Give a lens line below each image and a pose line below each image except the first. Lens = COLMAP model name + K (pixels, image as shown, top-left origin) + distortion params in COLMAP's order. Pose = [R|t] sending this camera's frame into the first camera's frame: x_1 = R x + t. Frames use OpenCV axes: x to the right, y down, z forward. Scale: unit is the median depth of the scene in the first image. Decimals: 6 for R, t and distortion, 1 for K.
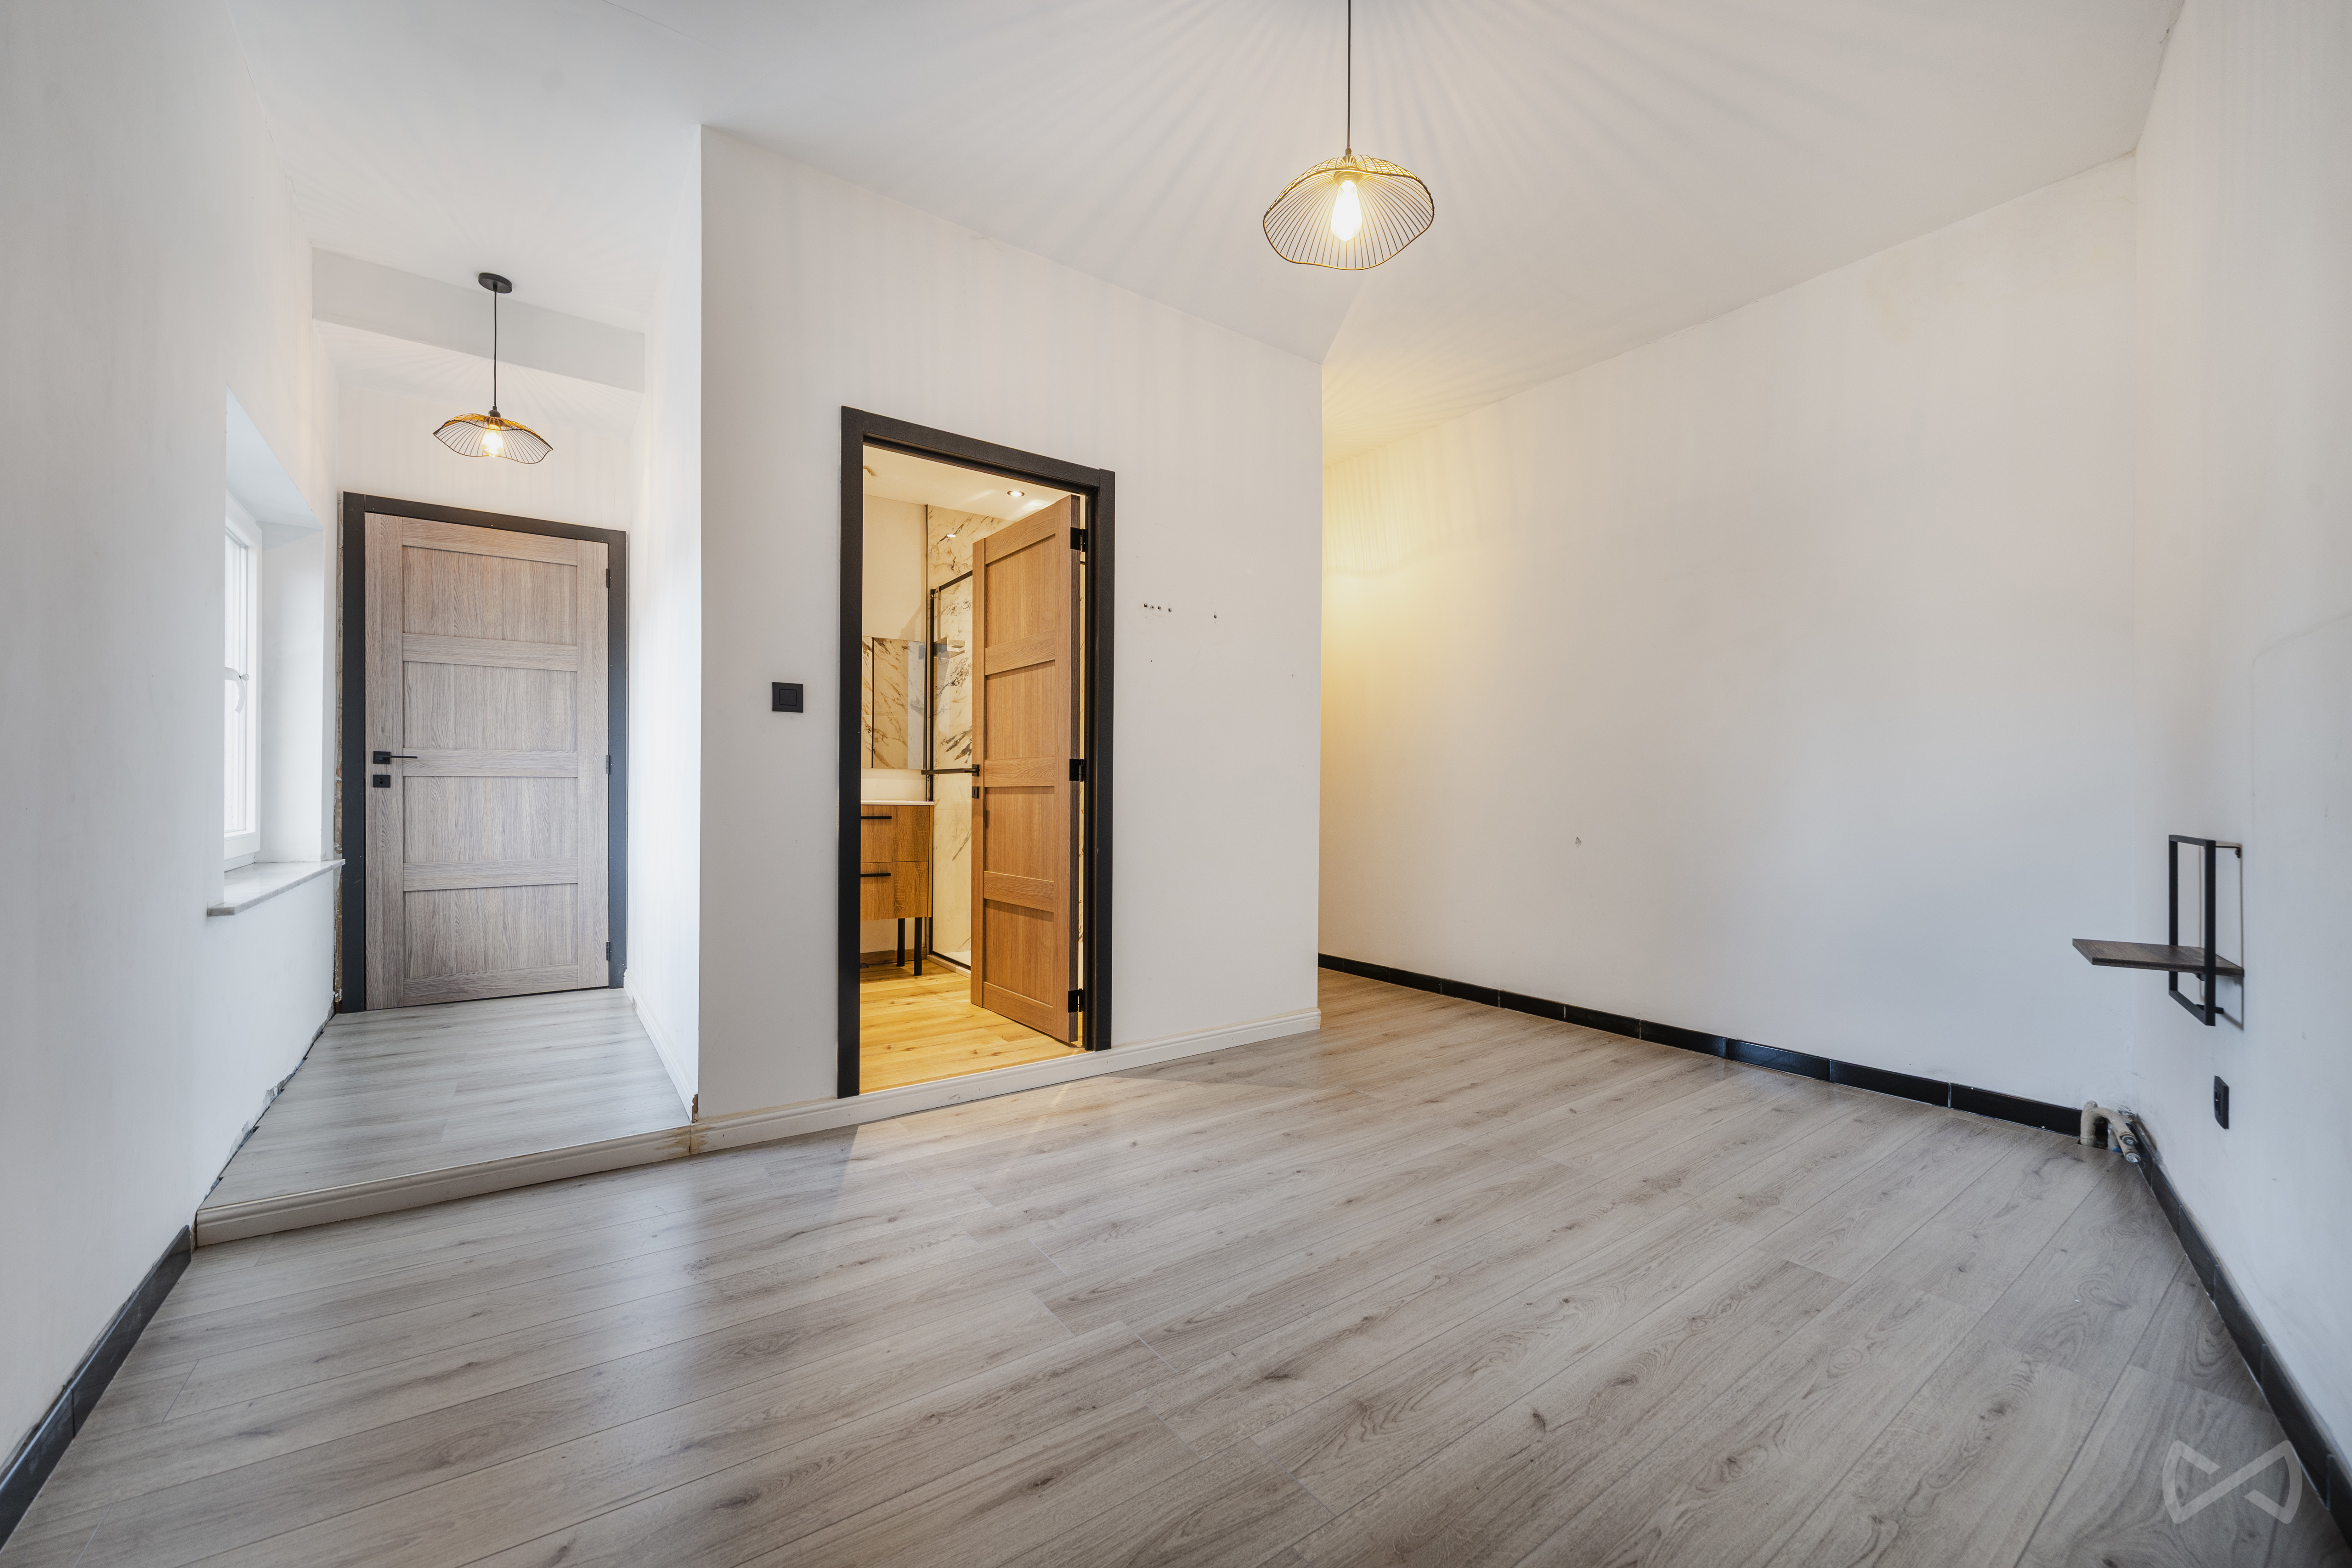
lens RADIAL K [[942.4, 0, 1180.0], [0, 942.4, 785.8], [0, 0, 1]] dist [0.001333, -0.010515]
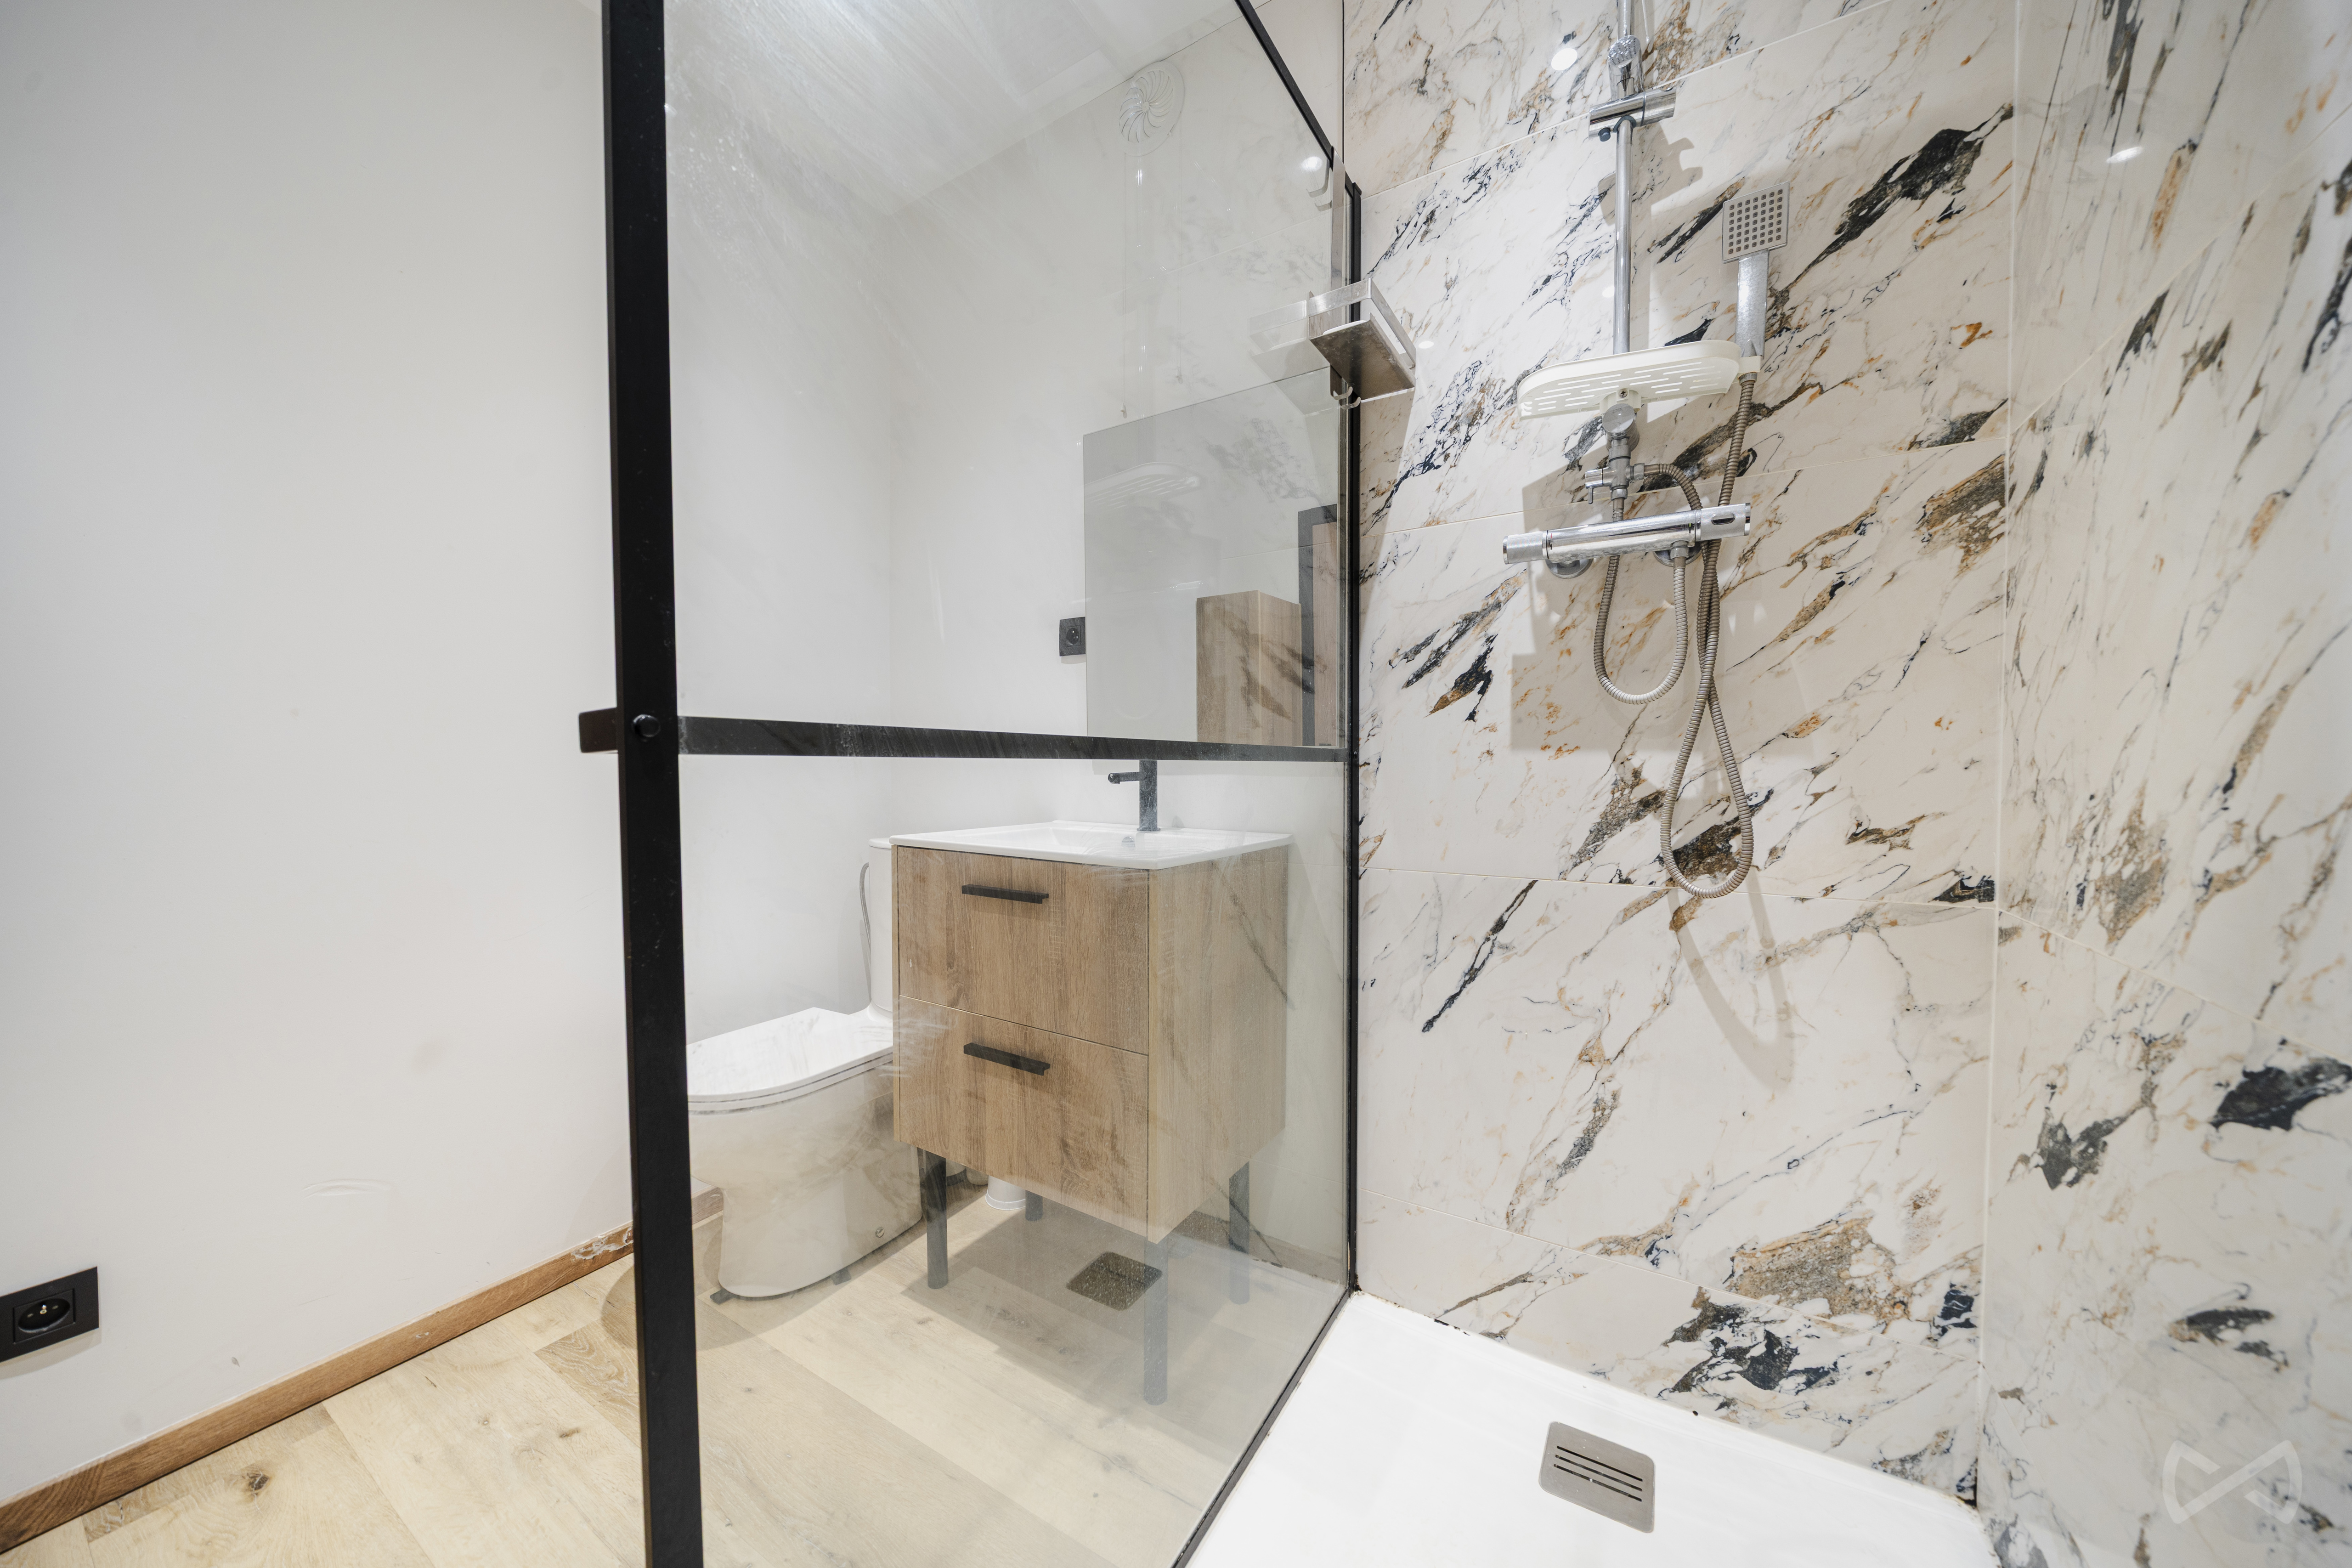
lens RADIAL K [[796.3, 0, 1179.5], [0, 796.3, 790.9], [0, 0, 1]] dist [-0.006919, 0.000305]
pose [[0.379827, 0.025612, -0.924703, -0.027257], [0.009884, 0.999447, 0.031742, -0.011004], [0.925005, -0.021196, 0.379364, 0.829771]]
